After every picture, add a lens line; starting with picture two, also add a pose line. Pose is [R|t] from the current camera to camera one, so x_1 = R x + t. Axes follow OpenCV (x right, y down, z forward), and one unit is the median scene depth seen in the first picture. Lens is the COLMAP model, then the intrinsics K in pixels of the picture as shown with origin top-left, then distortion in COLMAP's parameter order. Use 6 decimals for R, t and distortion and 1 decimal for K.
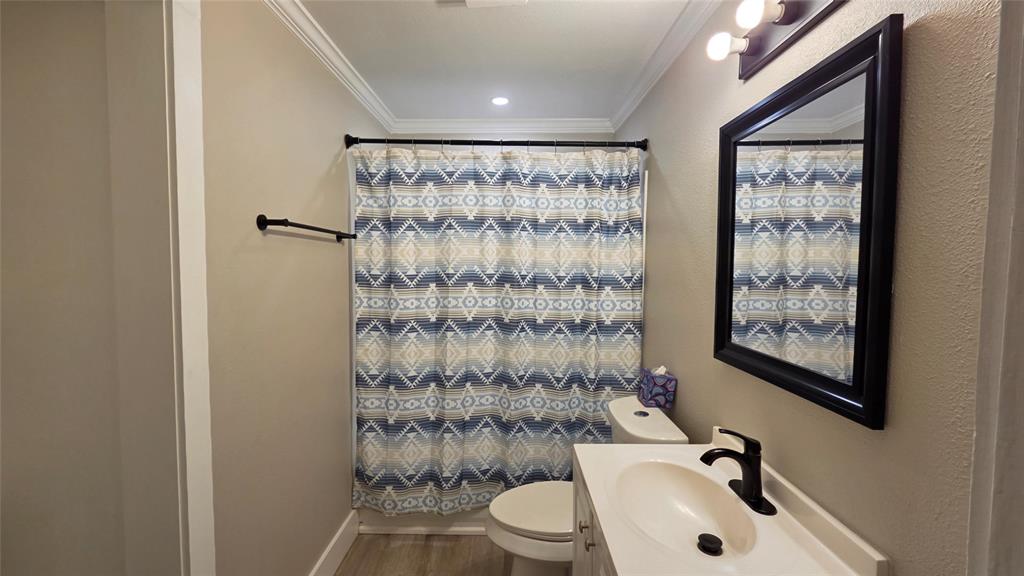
lens RADIAL K [[420.4, 0, 508.9], [0, 420.4, 287.5], [0, 0, 1]] dist [-0.001381, 0.000122]
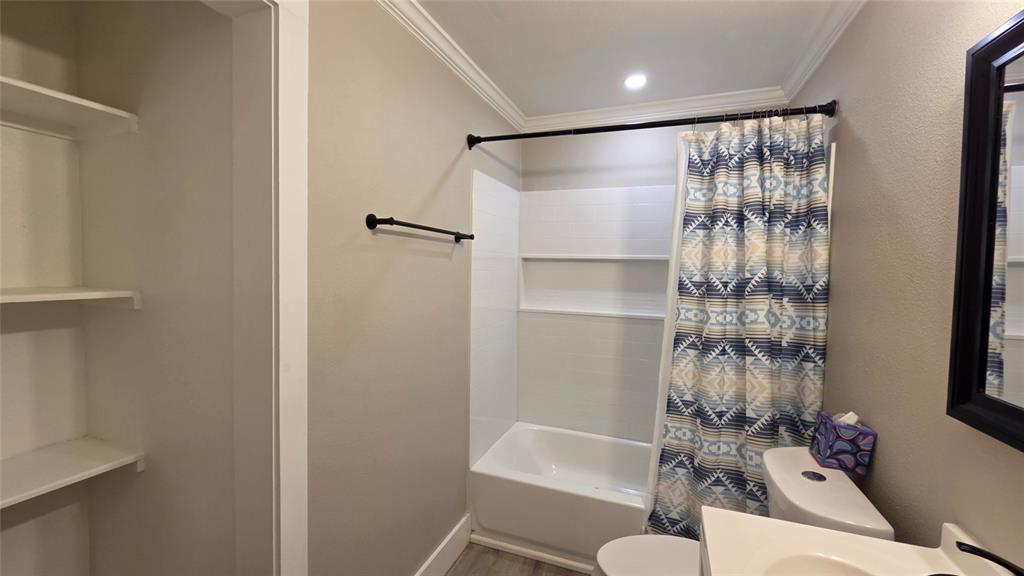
lens RADIAL K [[420.4, 0, 508.9], [0, 420.4, 287.5], [0, 0, 1]] dist [-0.001381, 0.000122]
pose [[0.937752, 0.026444, -0.346298, 0.065248], [-0.031795, 0.999447, -0.009781, 0.002901], [0.345848, 0.020182, 0.938073, 0.137409]]
